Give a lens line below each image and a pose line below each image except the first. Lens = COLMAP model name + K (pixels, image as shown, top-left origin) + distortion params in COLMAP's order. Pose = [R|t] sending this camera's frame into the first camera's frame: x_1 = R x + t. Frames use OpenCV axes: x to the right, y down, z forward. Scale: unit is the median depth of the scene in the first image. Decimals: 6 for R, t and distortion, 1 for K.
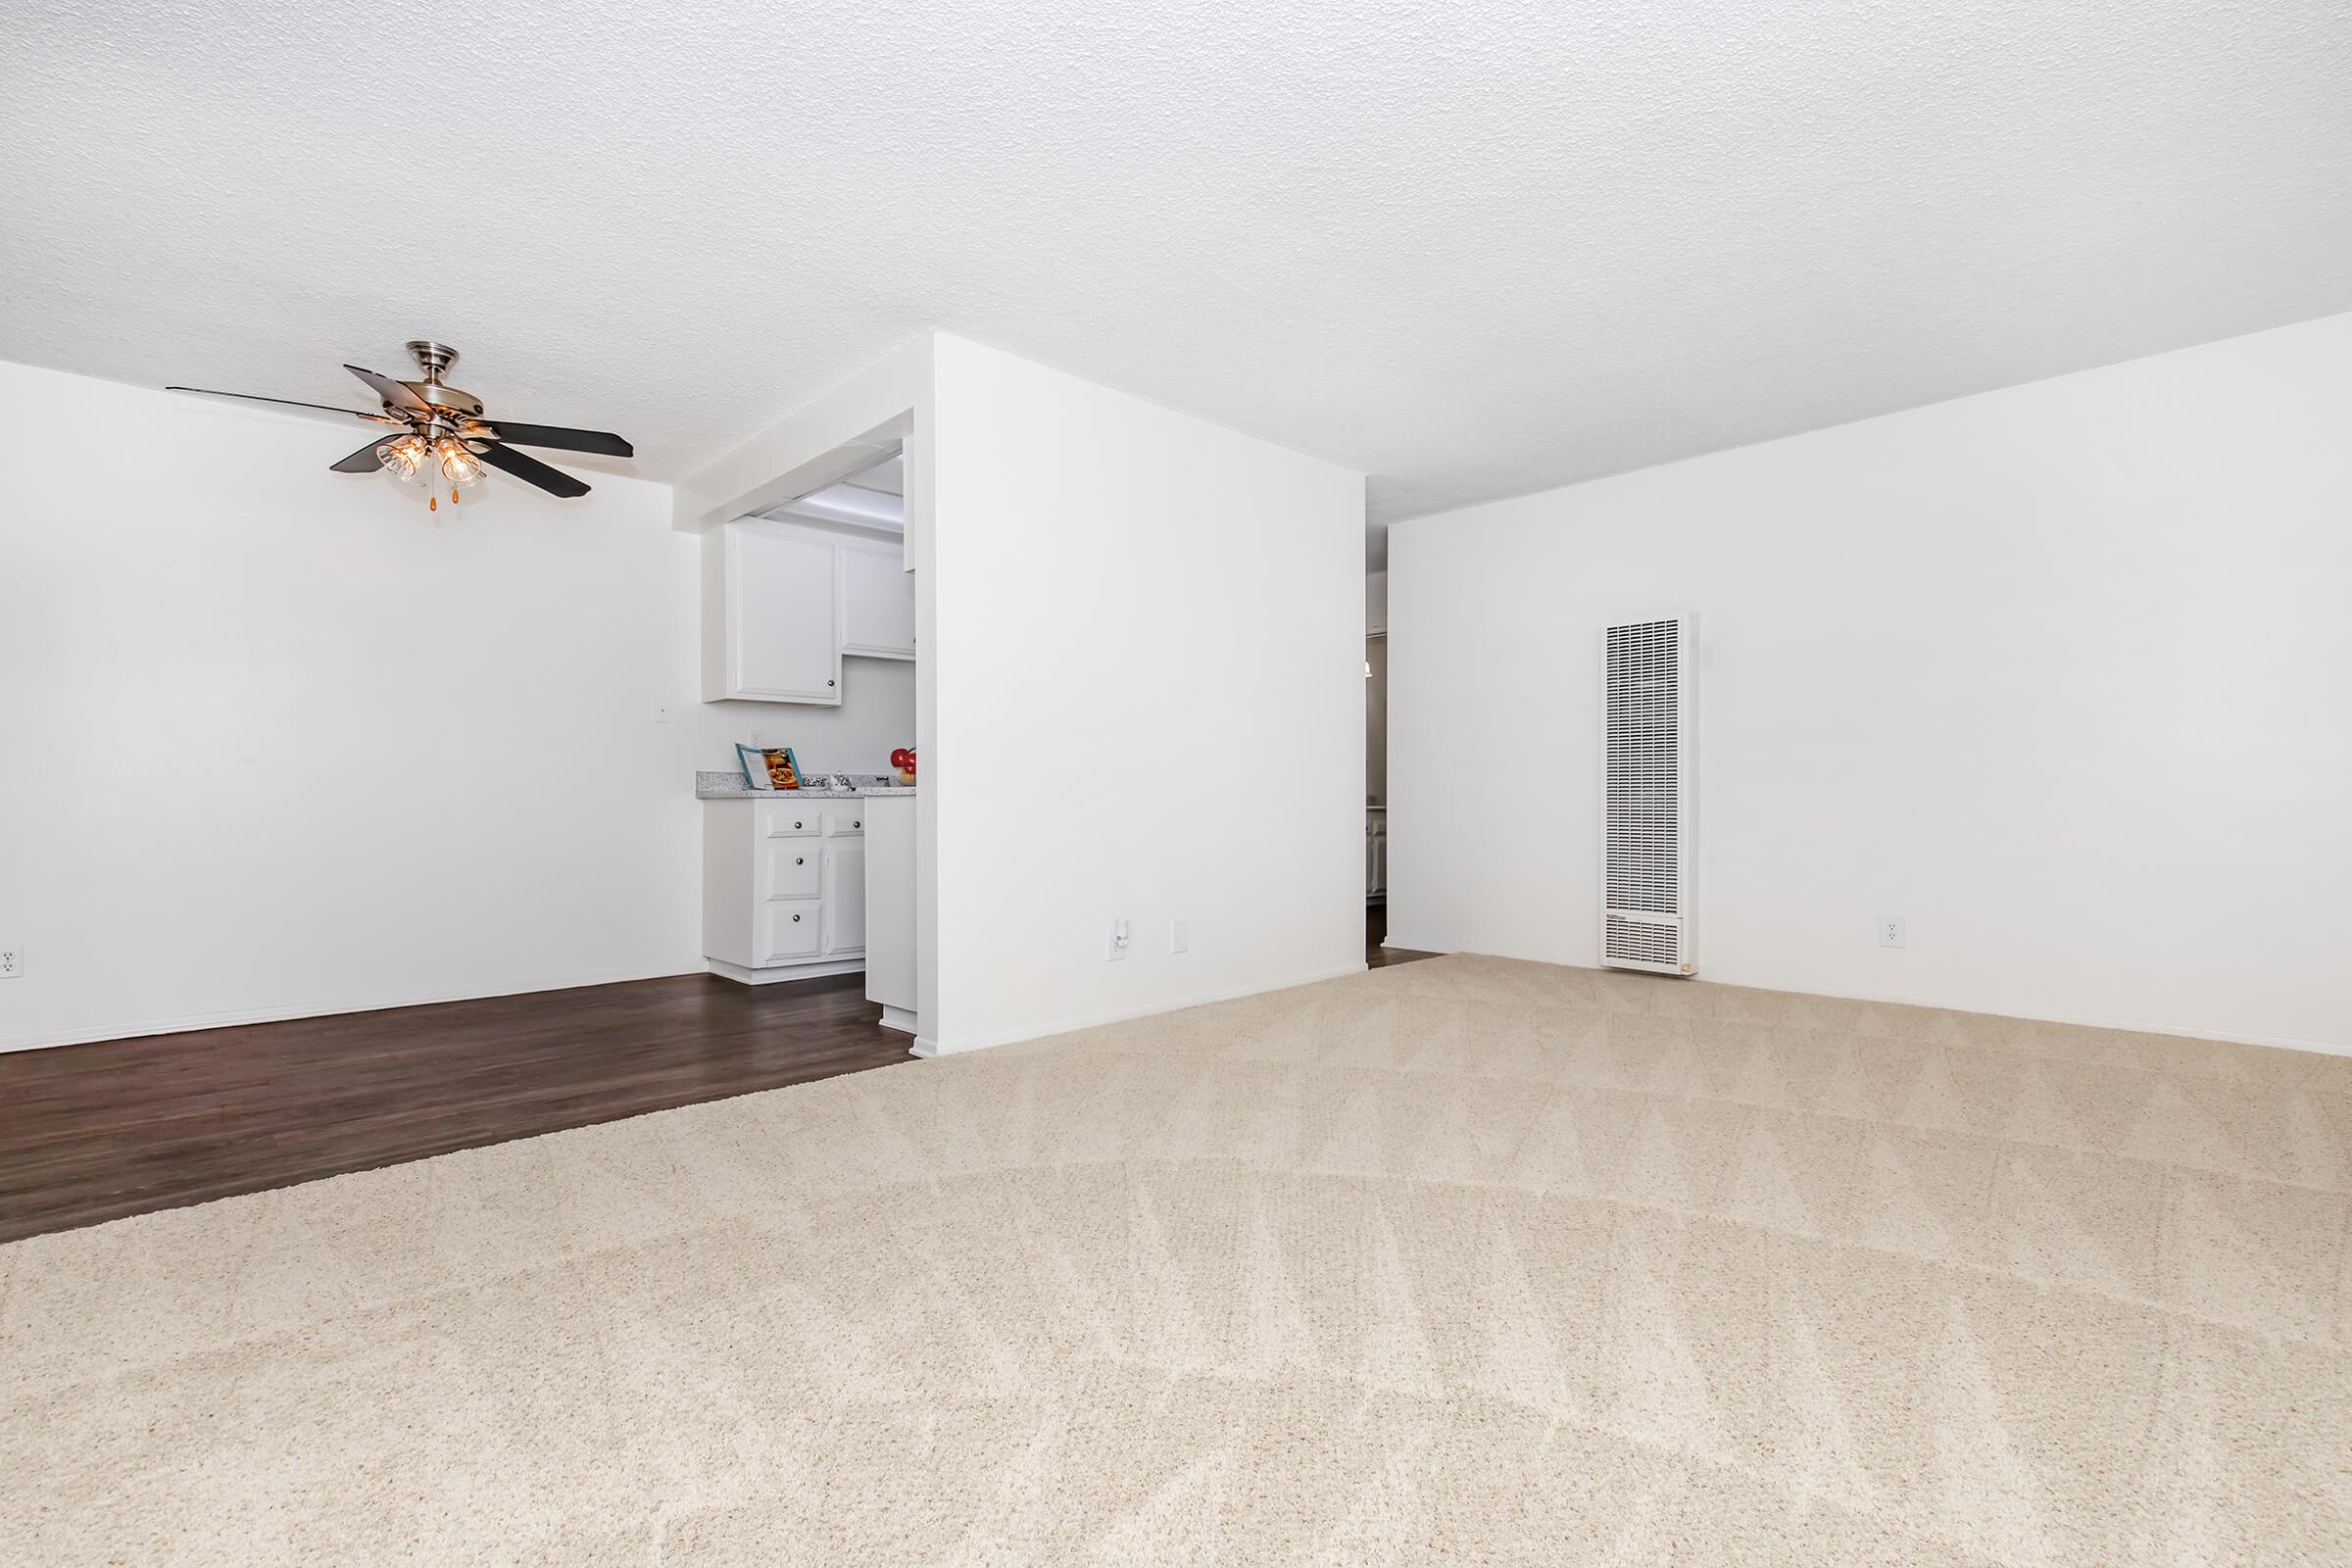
lens RADIAL K [[1051.5, 0, 1168.0], [0, 1051.5, 792.9], [0, 0, 1]] dist [0.000609, -0.000232]
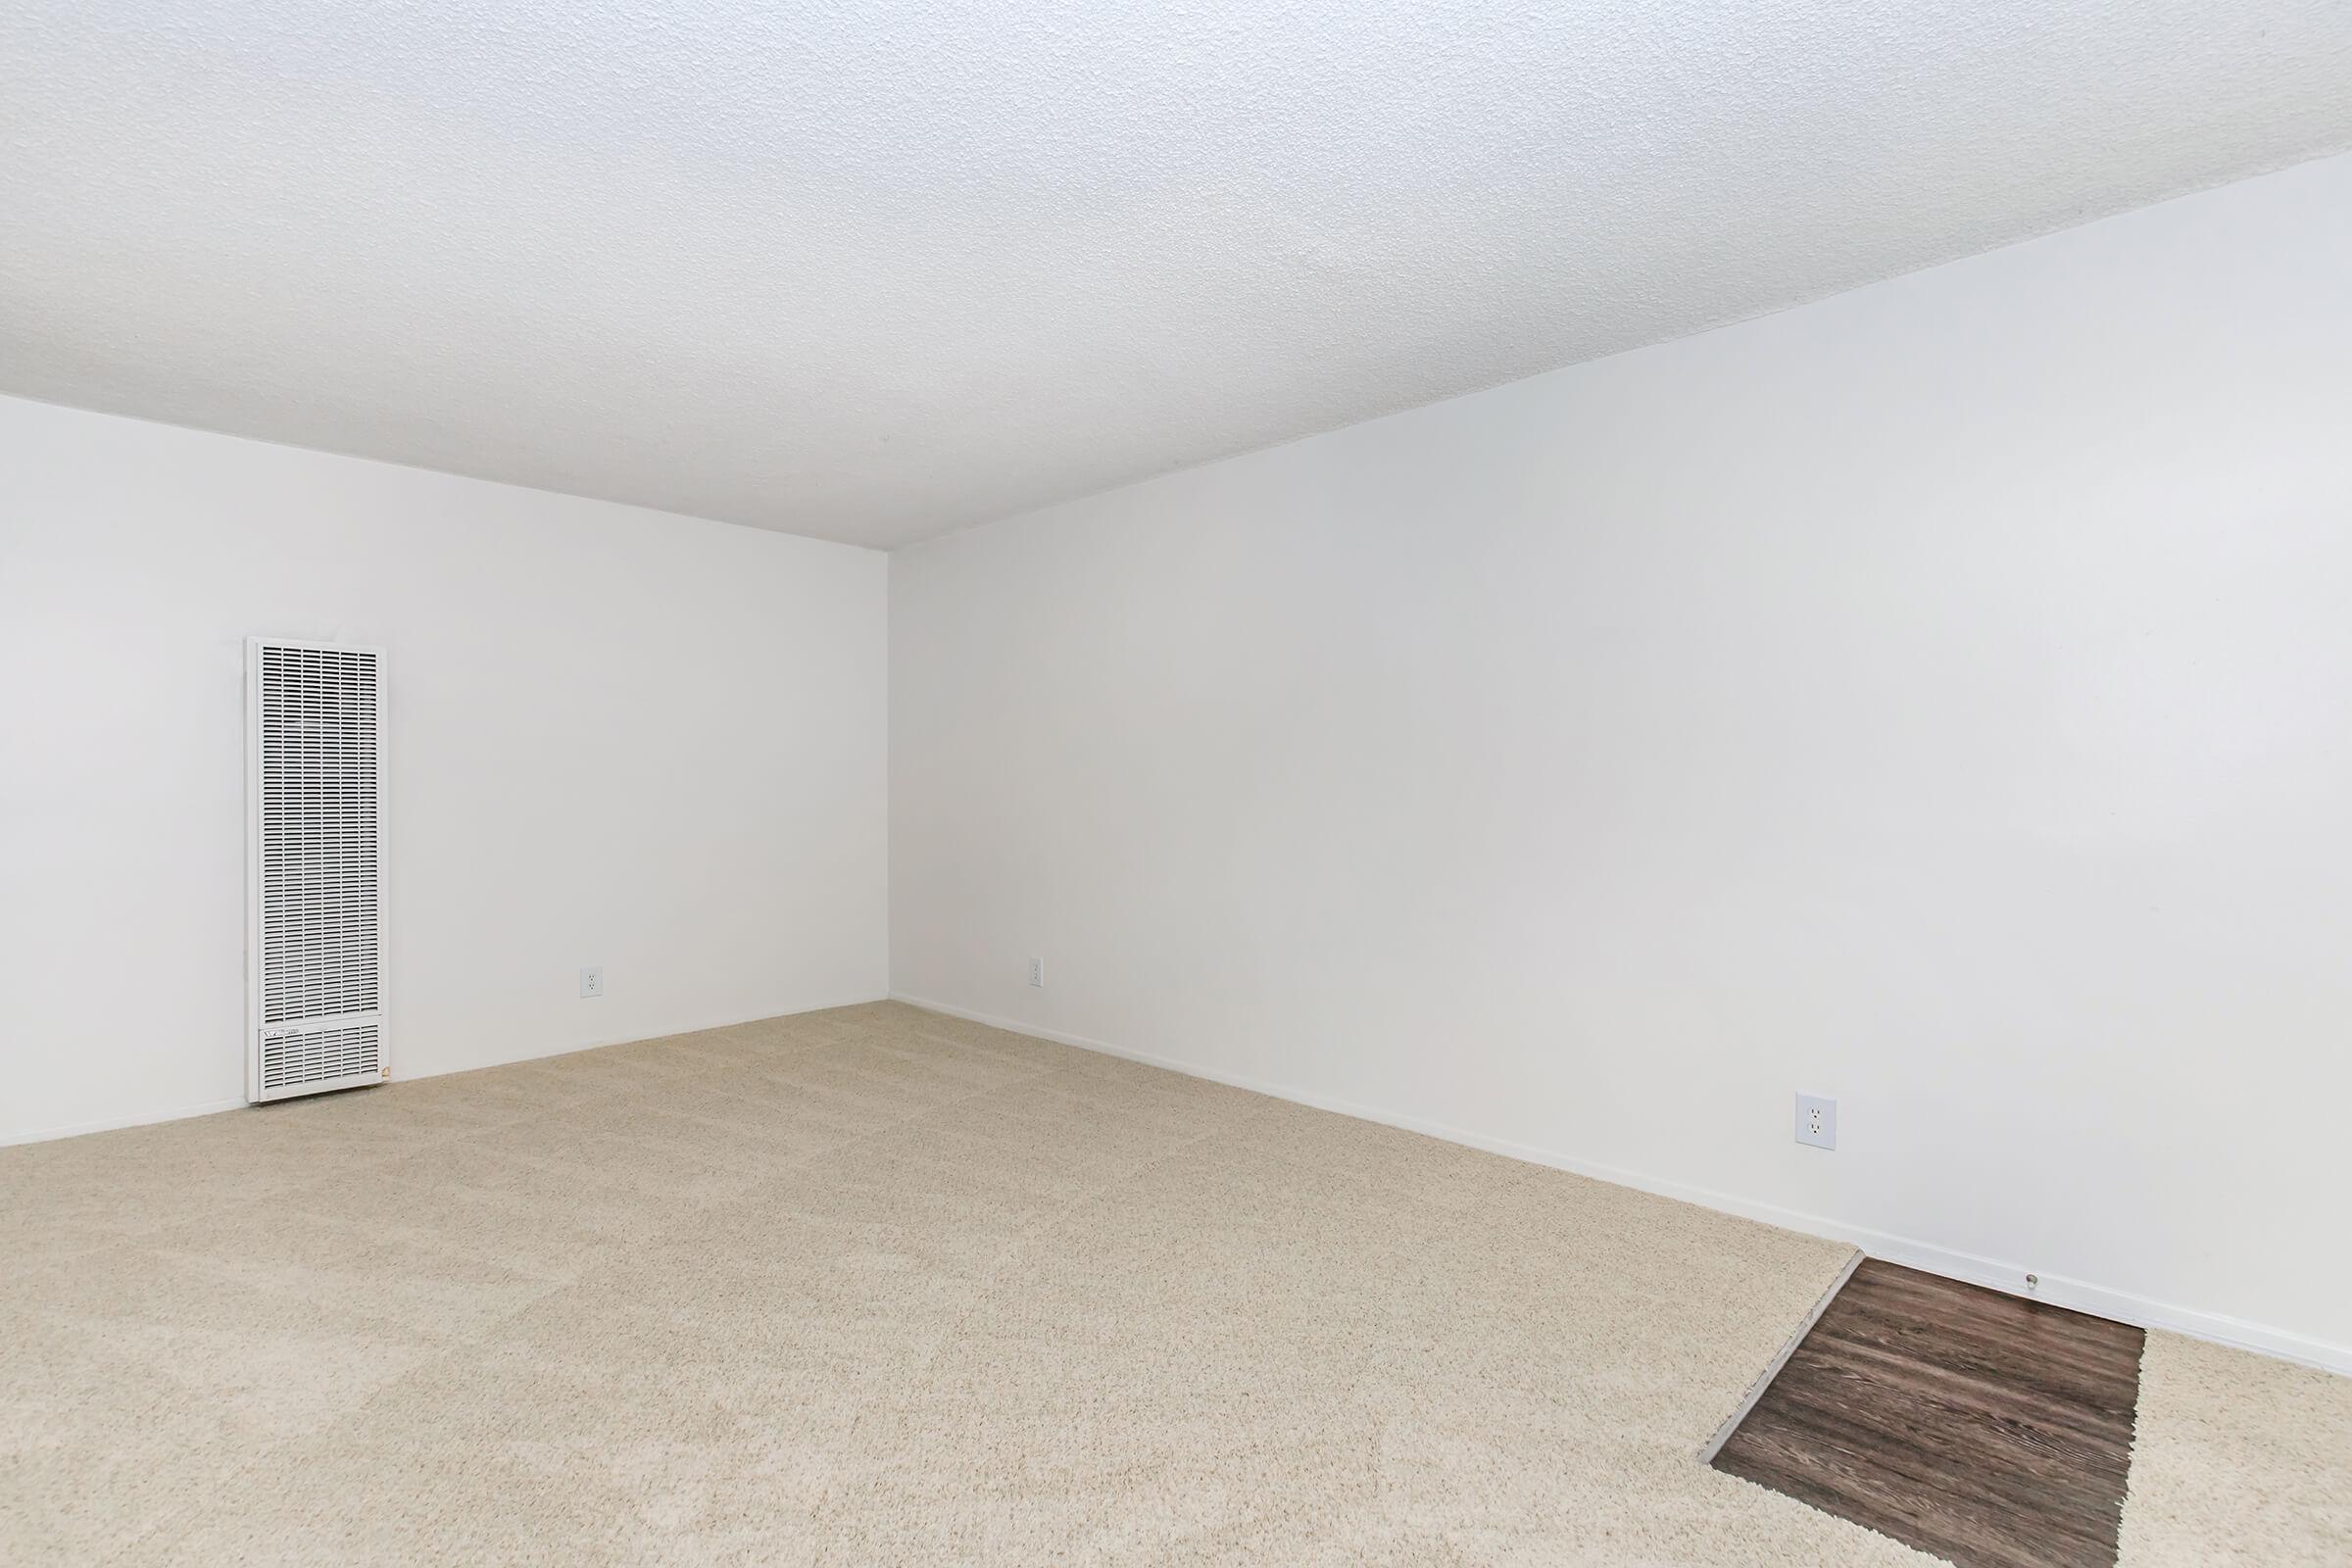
lens RADIAL K [[1051.5, 0, 1168.0], [0, 1051.5, 792.9], [0, 0, 1]] dist [0.000609, -0.000232]
pose [[-0.034363, -0.002981, 0.999405, -0.351335], [0.001780, 0.999994, 0.003044, -0.055255], [-0.999408, 0.001883, -0.034357, 0.396089]]
